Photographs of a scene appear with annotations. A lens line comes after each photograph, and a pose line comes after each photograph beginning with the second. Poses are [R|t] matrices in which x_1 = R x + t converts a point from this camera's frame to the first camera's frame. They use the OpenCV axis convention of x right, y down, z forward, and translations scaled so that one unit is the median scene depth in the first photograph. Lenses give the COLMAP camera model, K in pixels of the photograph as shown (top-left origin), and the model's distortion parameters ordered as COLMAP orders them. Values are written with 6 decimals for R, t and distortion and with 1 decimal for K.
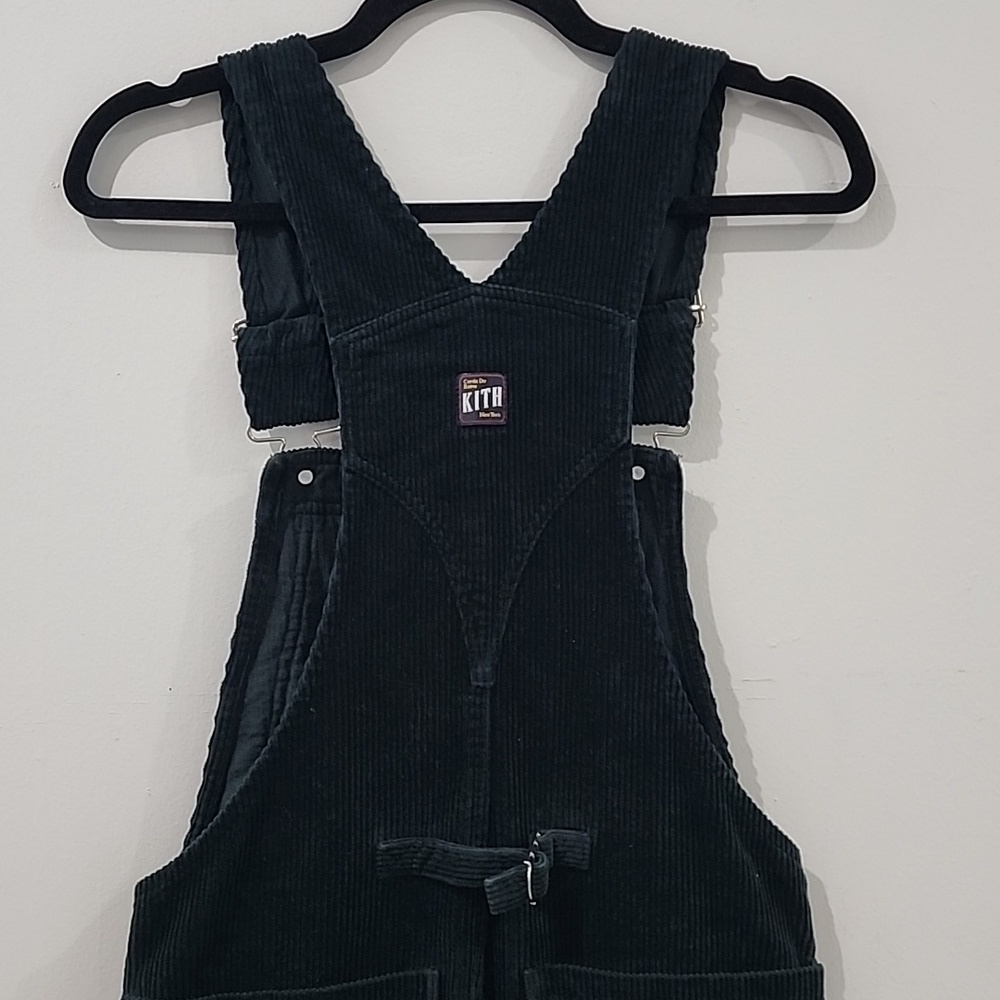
lens RADIAL K [[947.3, 0, 489.1], [0, 947.3, 491.5], [0, 0, 1]] dist [0.038035, 0.000000]
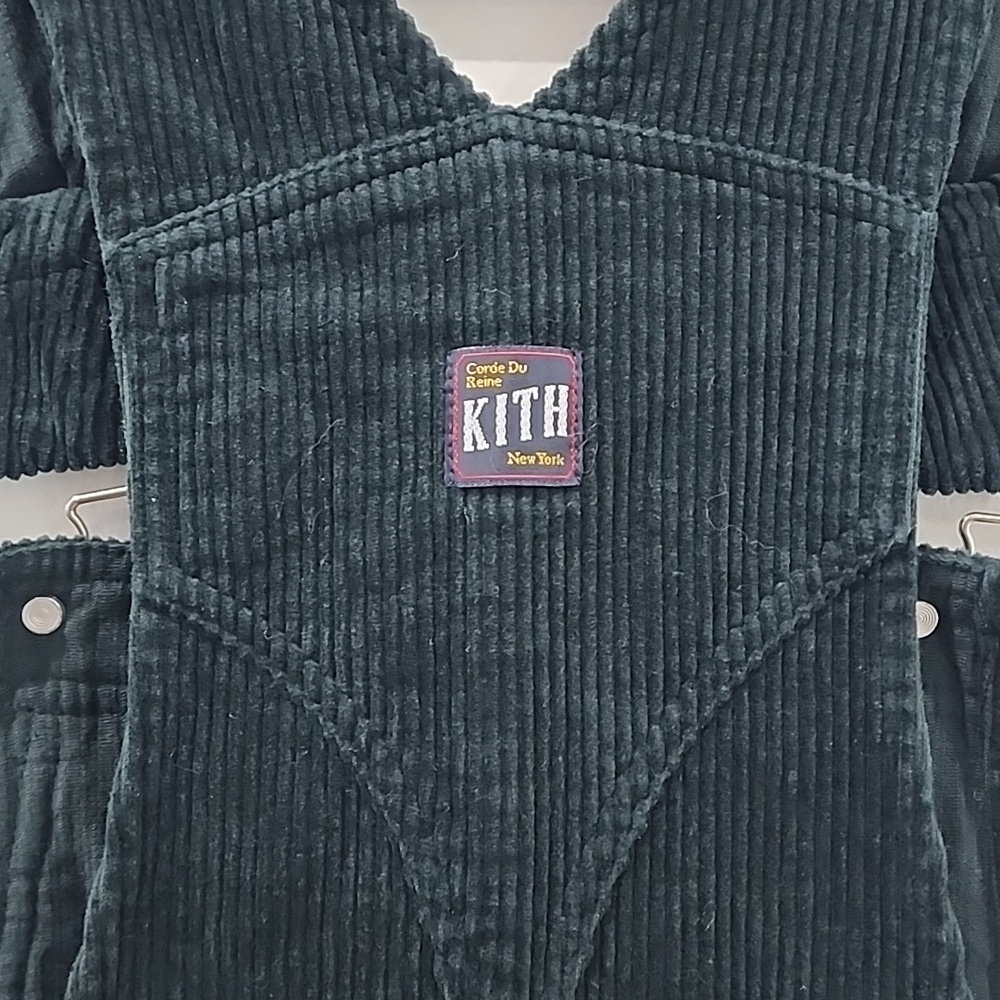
lens RADIAL K [[1672.9, 0, 502.1], [0, 1672.9, 499.0], [0, 0, 1]] dist [-0.022767, 0.000000]
pose [[0.999700, 0.019472, -0.014882, -0.002101], [-0.020262, 0.998285, -0.054914, -0.029291], [0.013787, 0.055199, 0.998380, 0.348497]]
